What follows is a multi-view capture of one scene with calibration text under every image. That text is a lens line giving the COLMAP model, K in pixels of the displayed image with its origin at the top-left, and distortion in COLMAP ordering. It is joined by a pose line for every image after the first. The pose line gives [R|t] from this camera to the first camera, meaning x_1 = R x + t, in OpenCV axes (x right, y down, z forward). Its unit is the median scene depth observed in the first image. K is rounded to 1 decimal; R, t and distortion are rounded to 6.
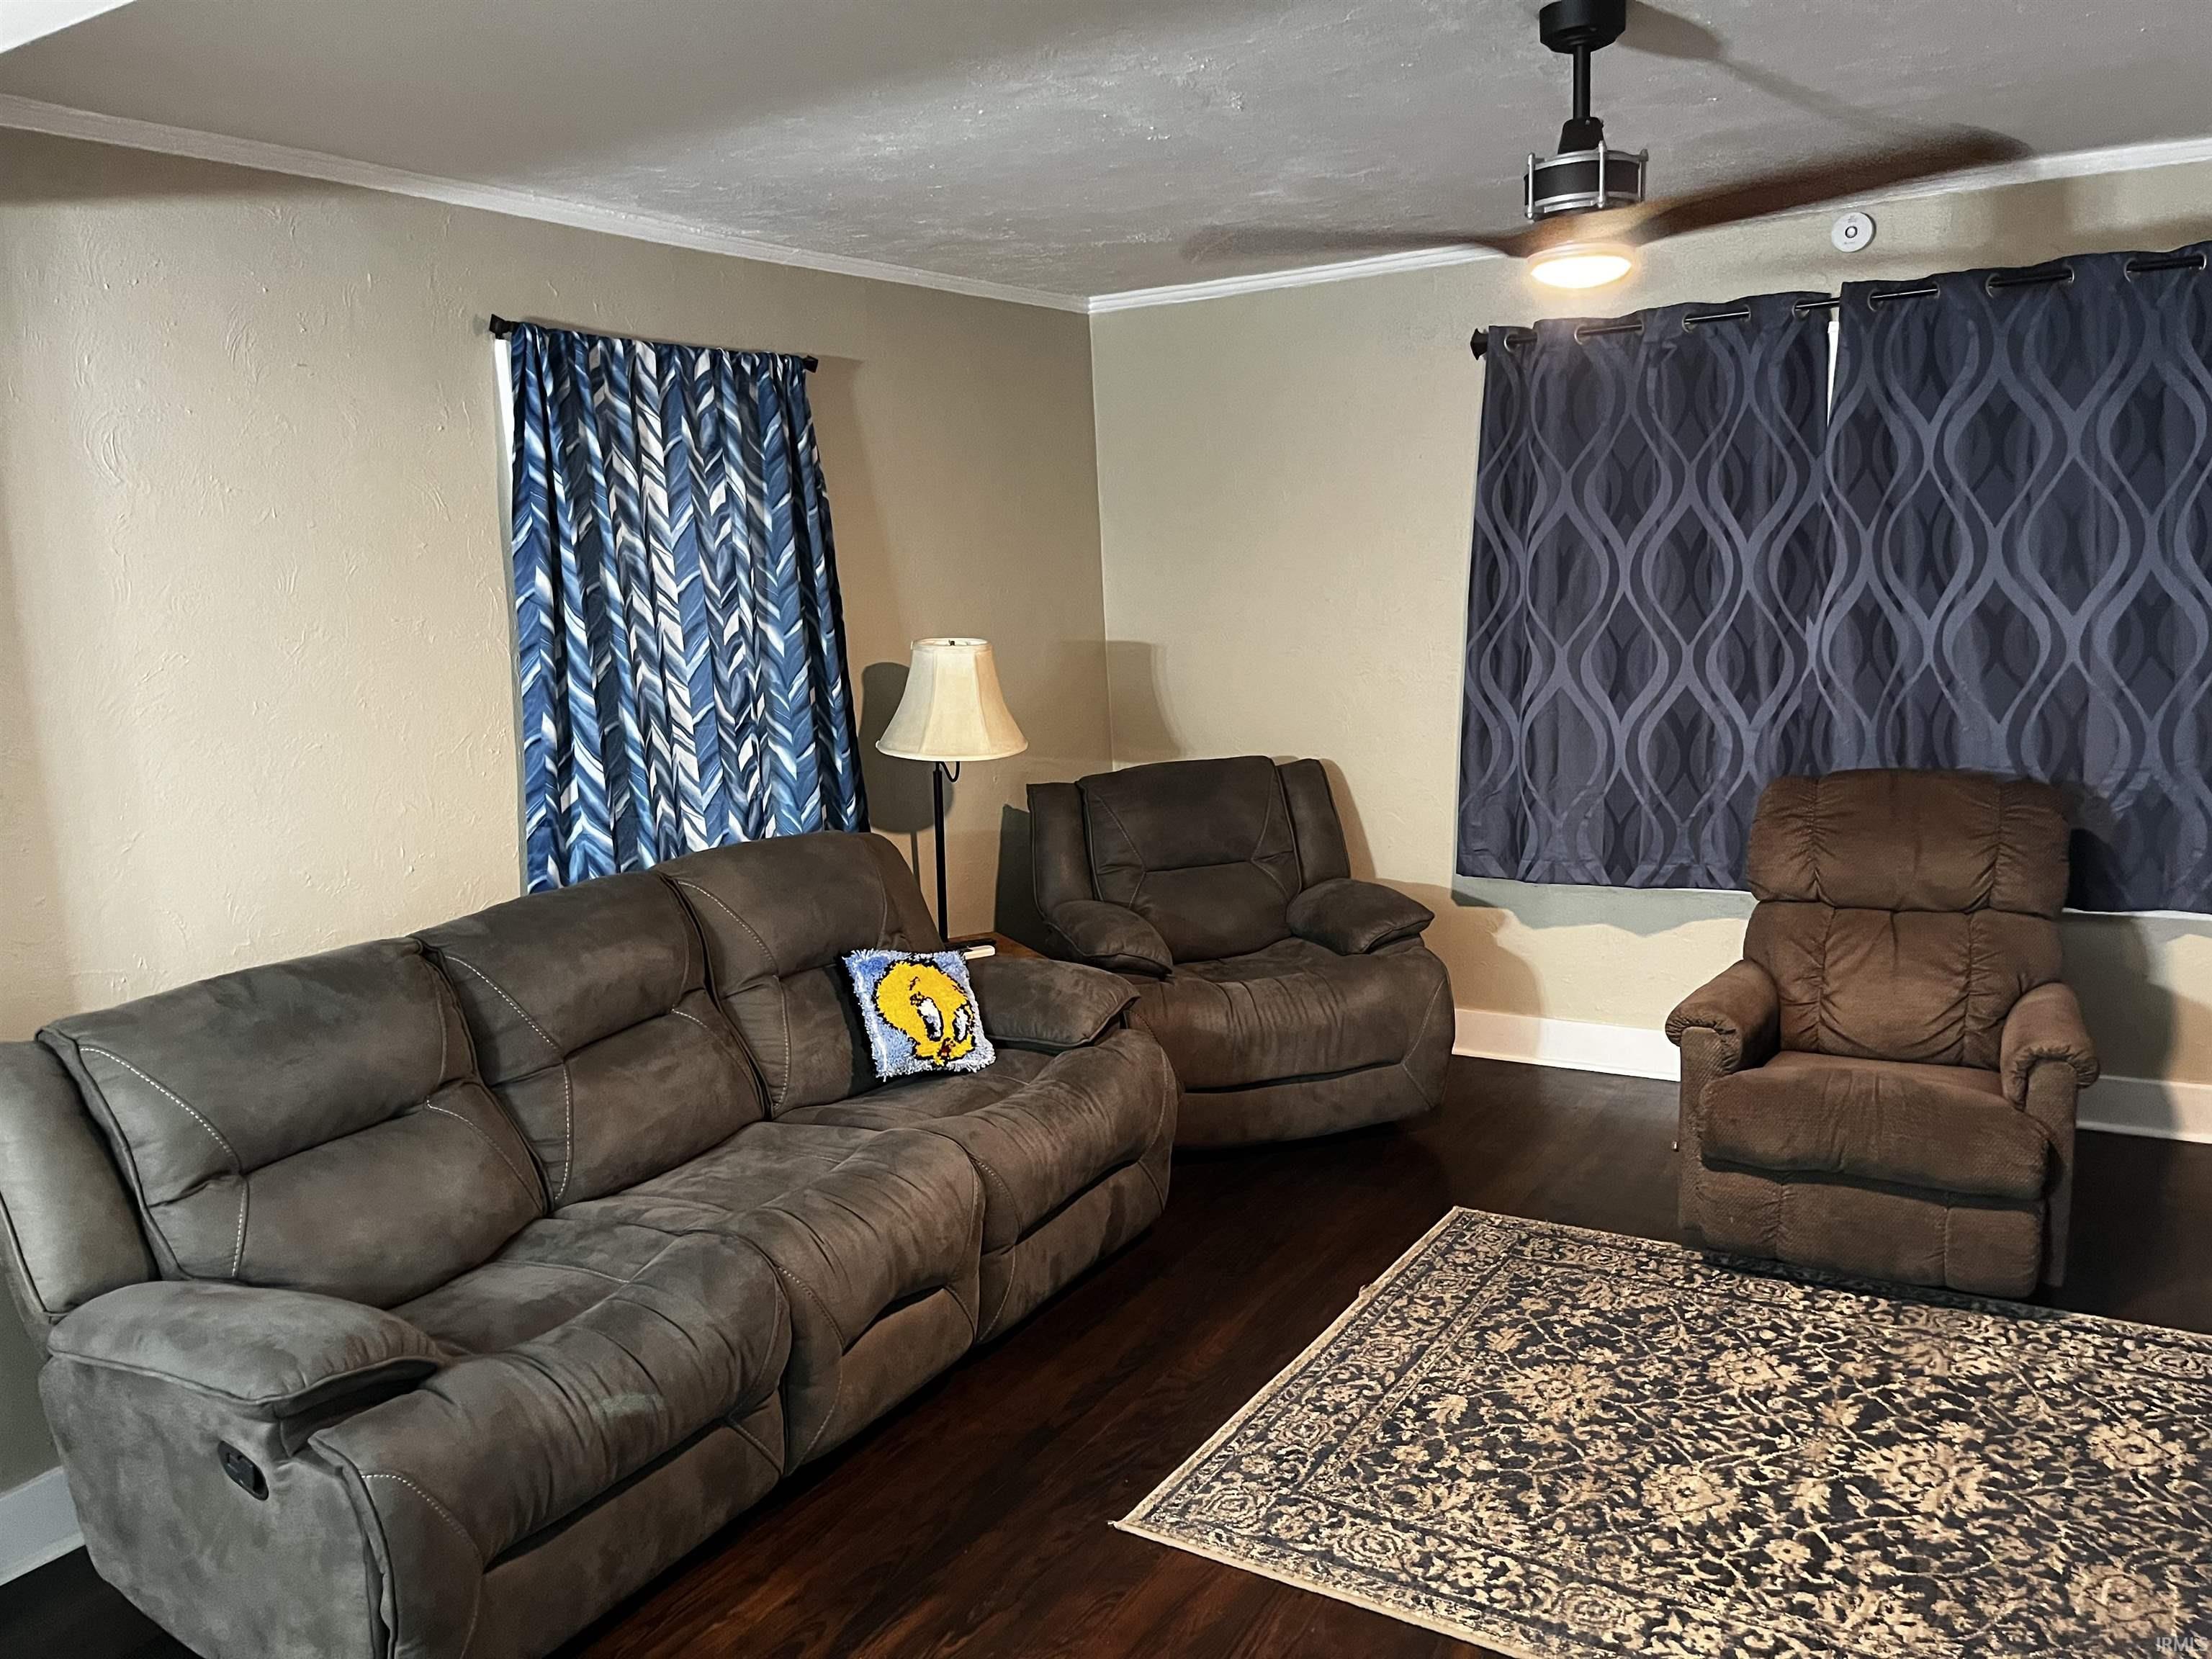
lens RADIAL K [[1687.5, 0, 1106.0], [0, 1687.5, 829.5], [0, 0, 1]] dist [0.041801, -0.008633]
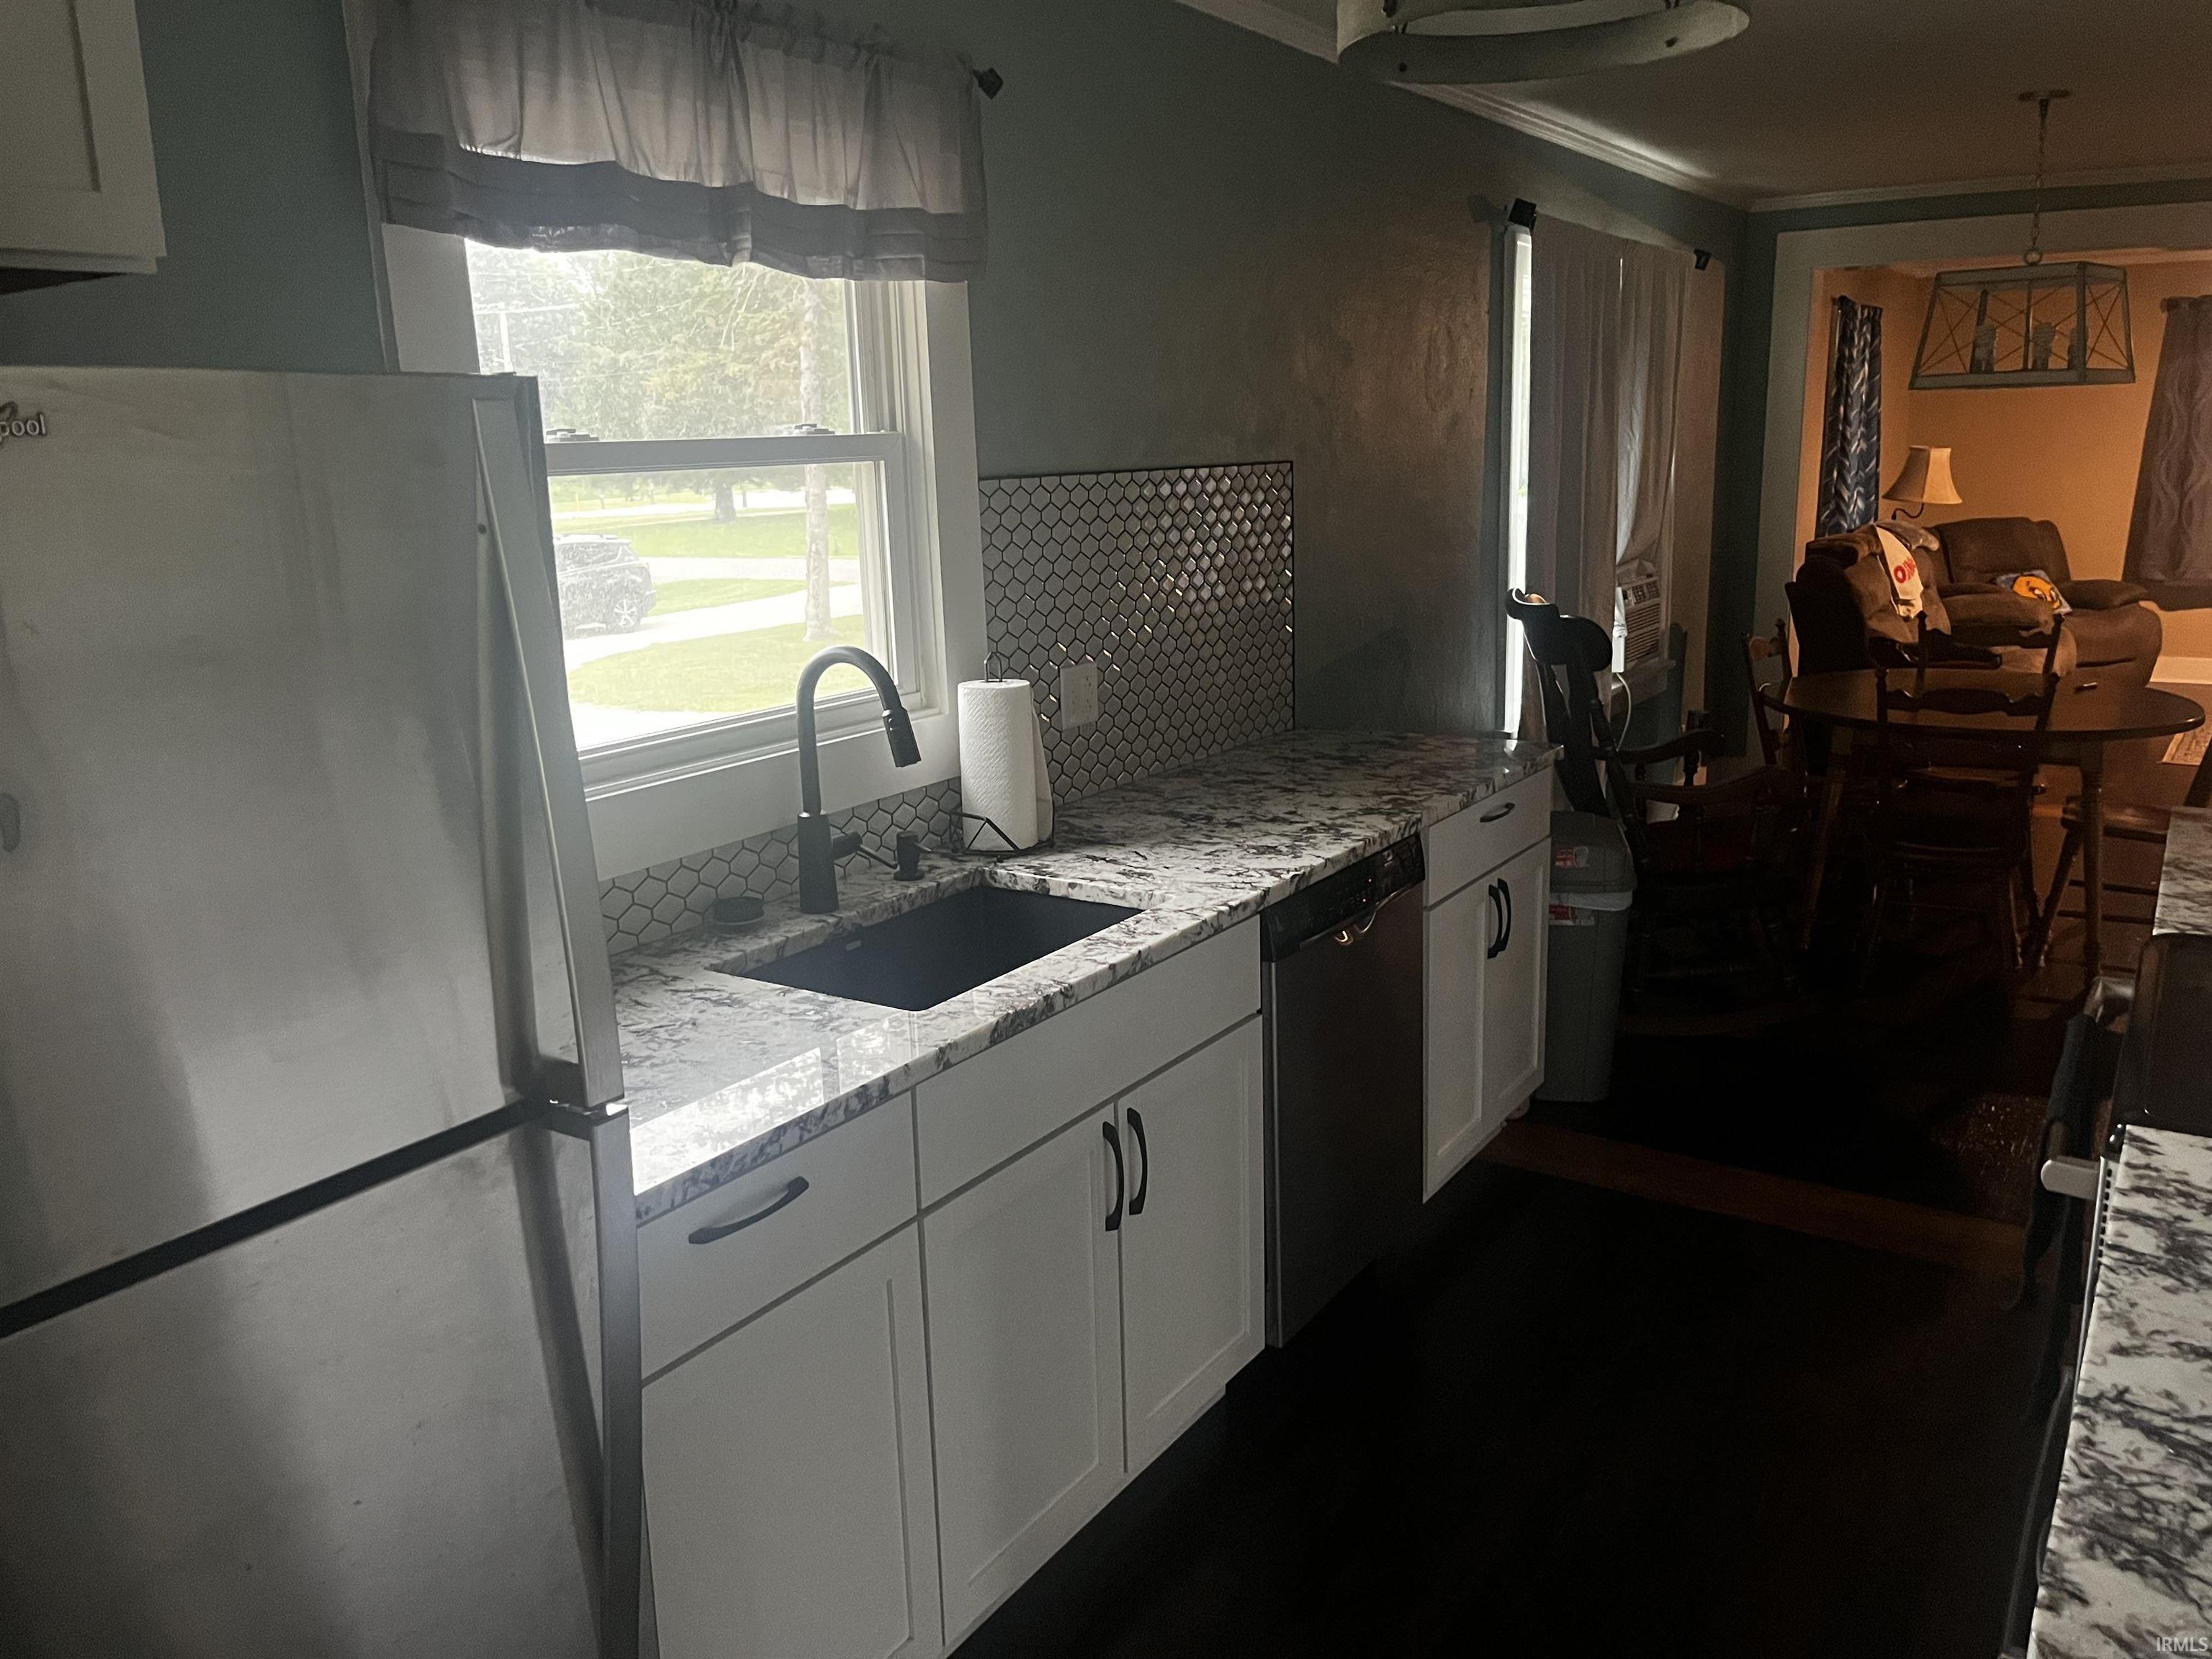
lens RADIAL K [[1655.9, 0, 1106.0], [0, 1655.9, 829.5], [0, 0, 1]] dist [0.061466, -0.078691]
pose [[0.999471, 0.027737, -0.016968, -1.342273], [-0.026563, 0.997471, 0.065920, 0.313883], [0.018754, -0.065434, 0.997681, -1.388649]]
